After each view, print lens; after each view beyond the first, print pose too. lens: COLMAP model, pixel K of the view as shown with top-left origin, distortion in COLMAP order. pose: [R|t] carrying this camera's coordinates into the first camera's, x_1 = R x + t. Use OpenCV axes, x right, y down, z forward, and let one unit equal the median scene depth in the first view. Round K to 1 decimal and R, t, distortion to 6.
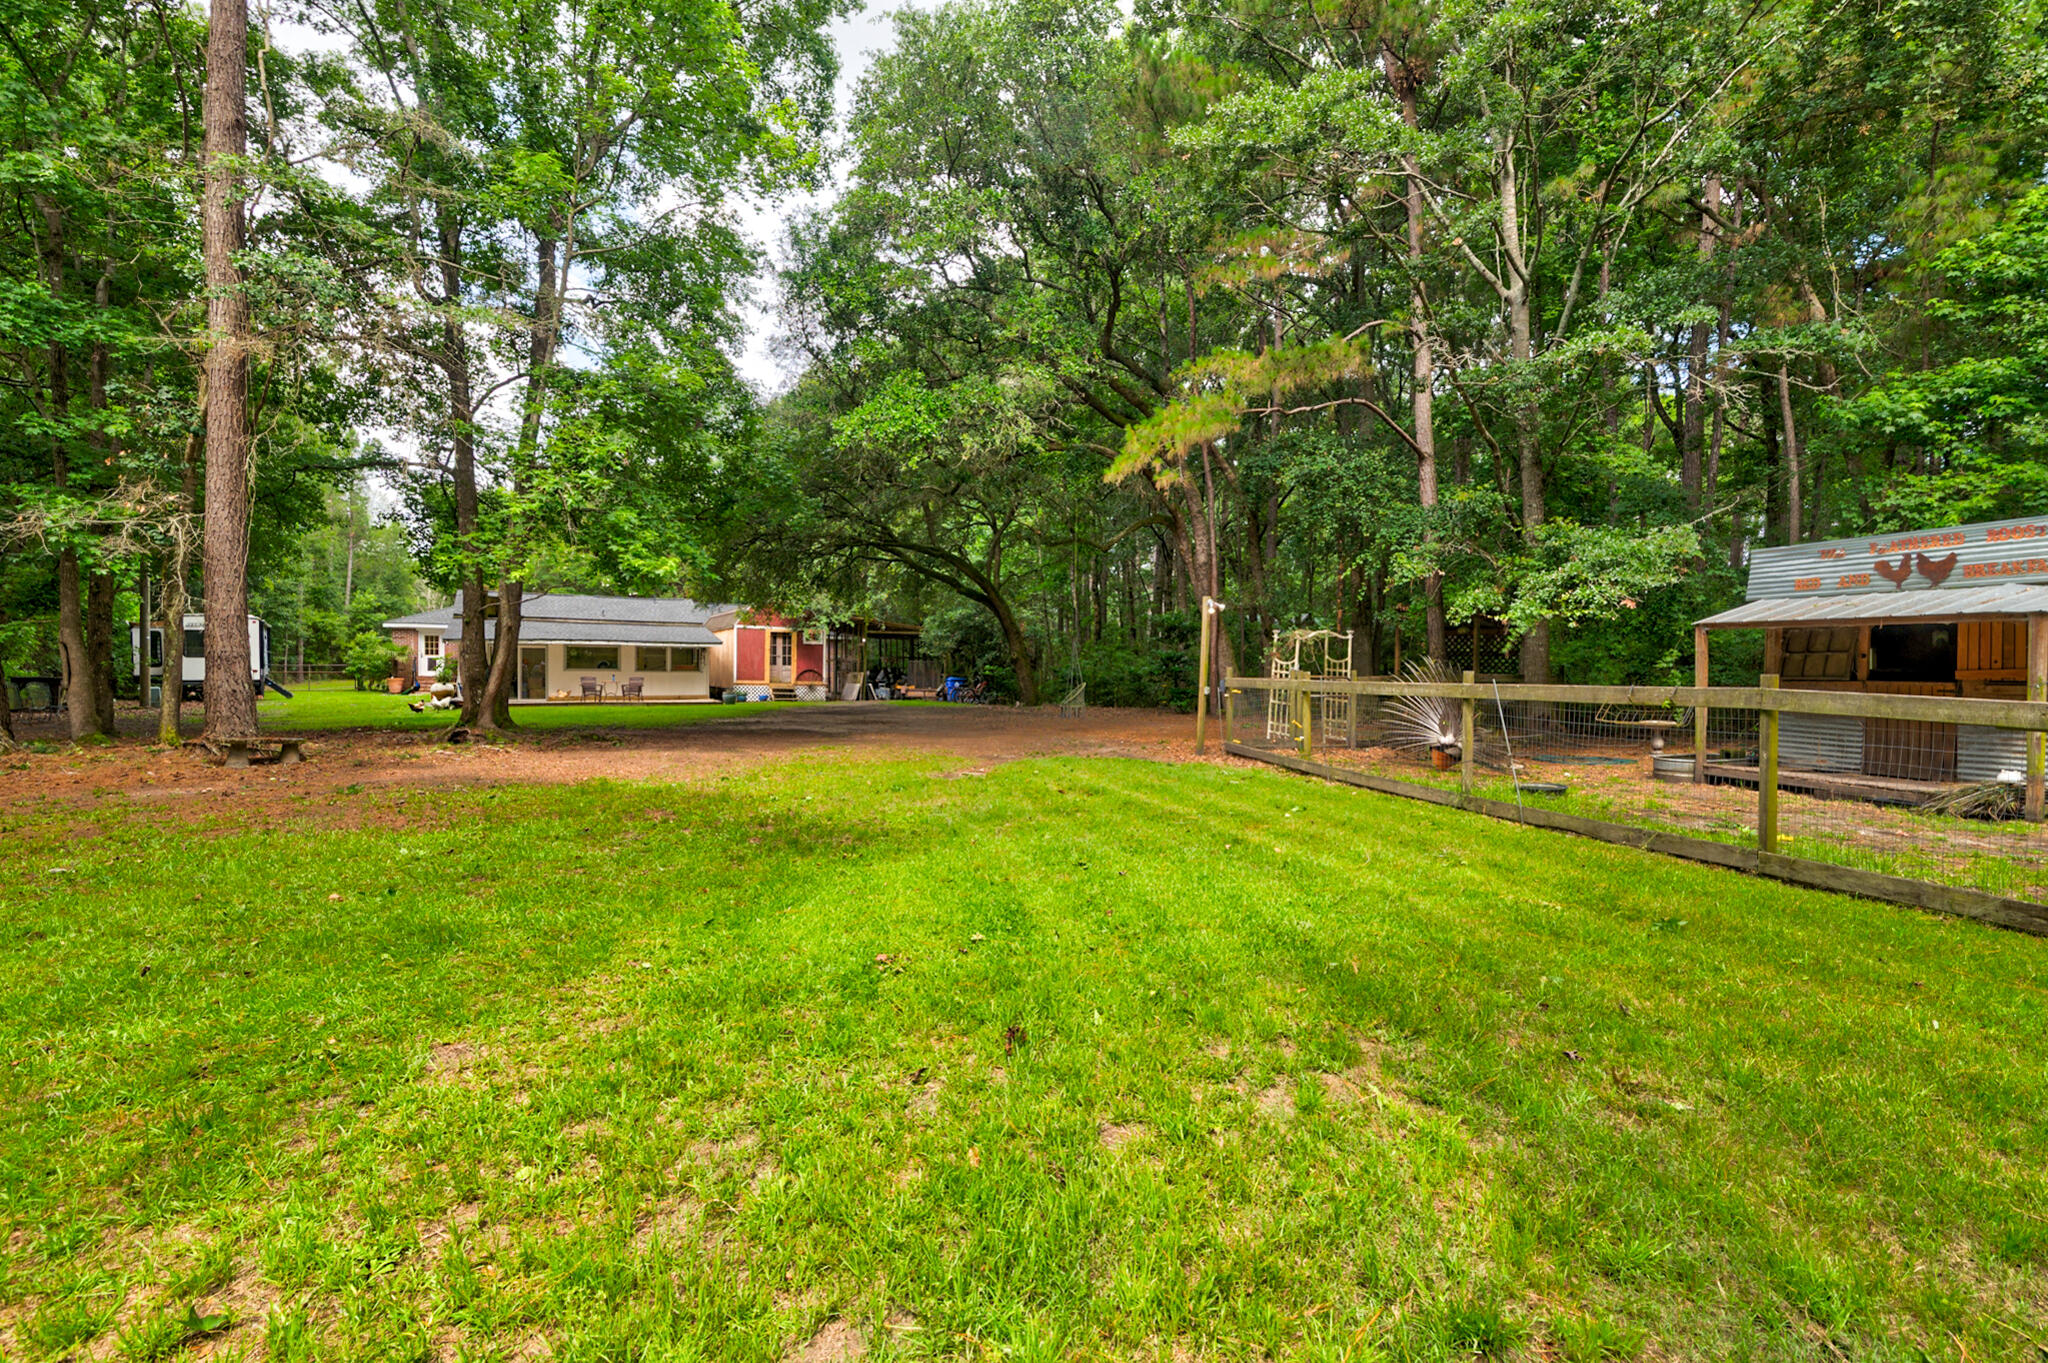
lens RADIAL K [[933.0, 0, 1020.8], [0, 933.0, 681.4], [0, 0, 1]] dist [0.002085, 0.000177]
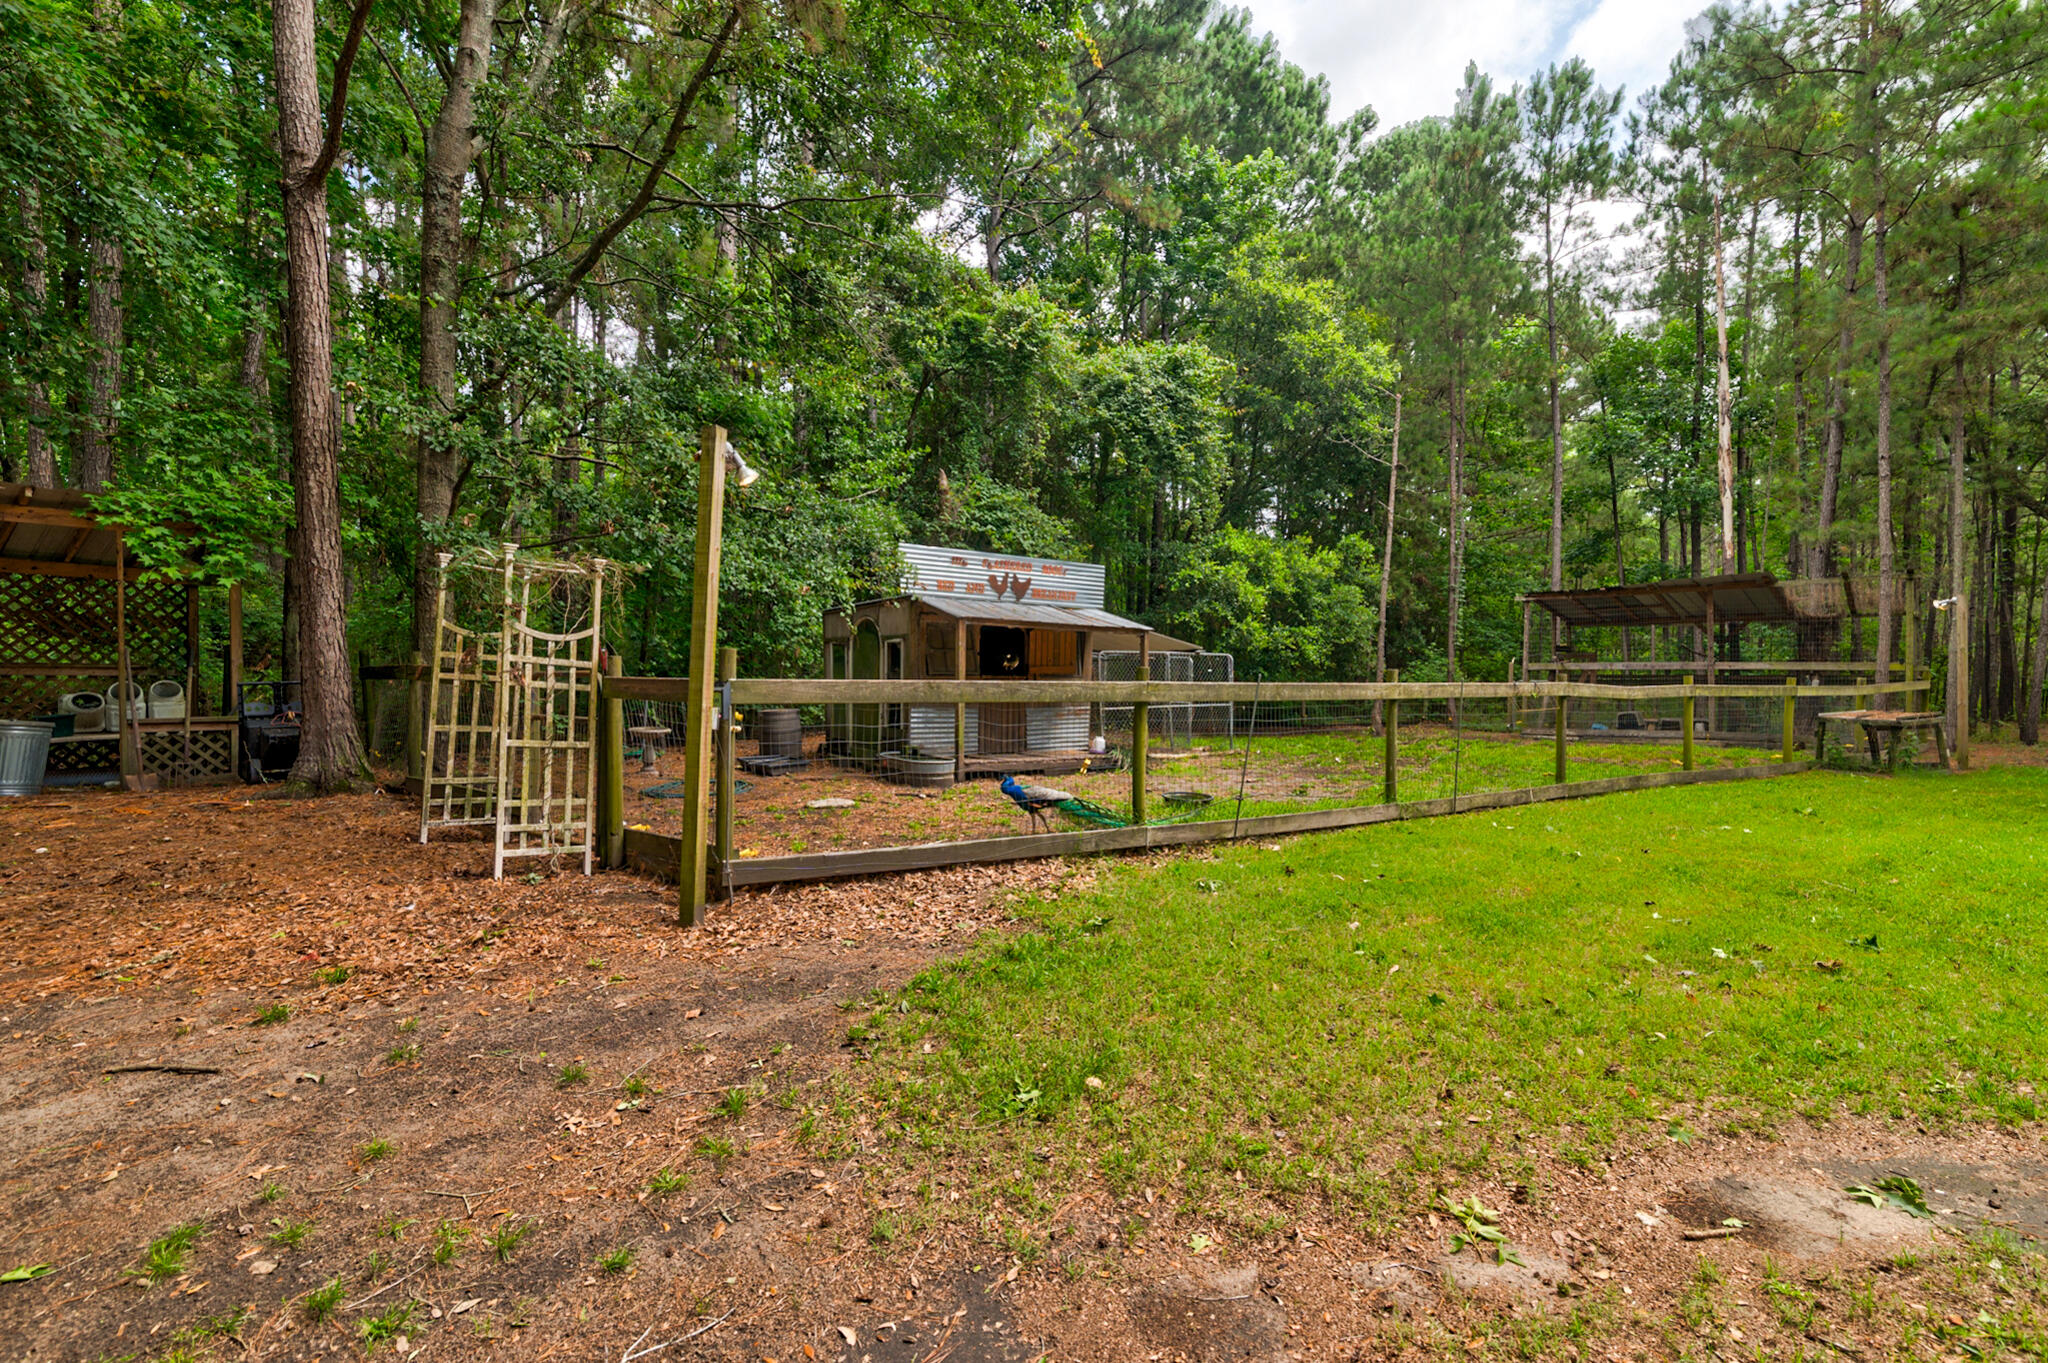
lens RADIAL K [[933.0, 0, 1021.3], [0, 933.0, 674.1], [0, 0, 1]] dist [0.002085, 0.000177]
pose [[-0.341745, -0.006260, 0.939772, -0.220608], [-0.000852, 0.999979, 0.006351, -0.009861], [-0.939792, 0.001370, -0.341743, 1.389207]]
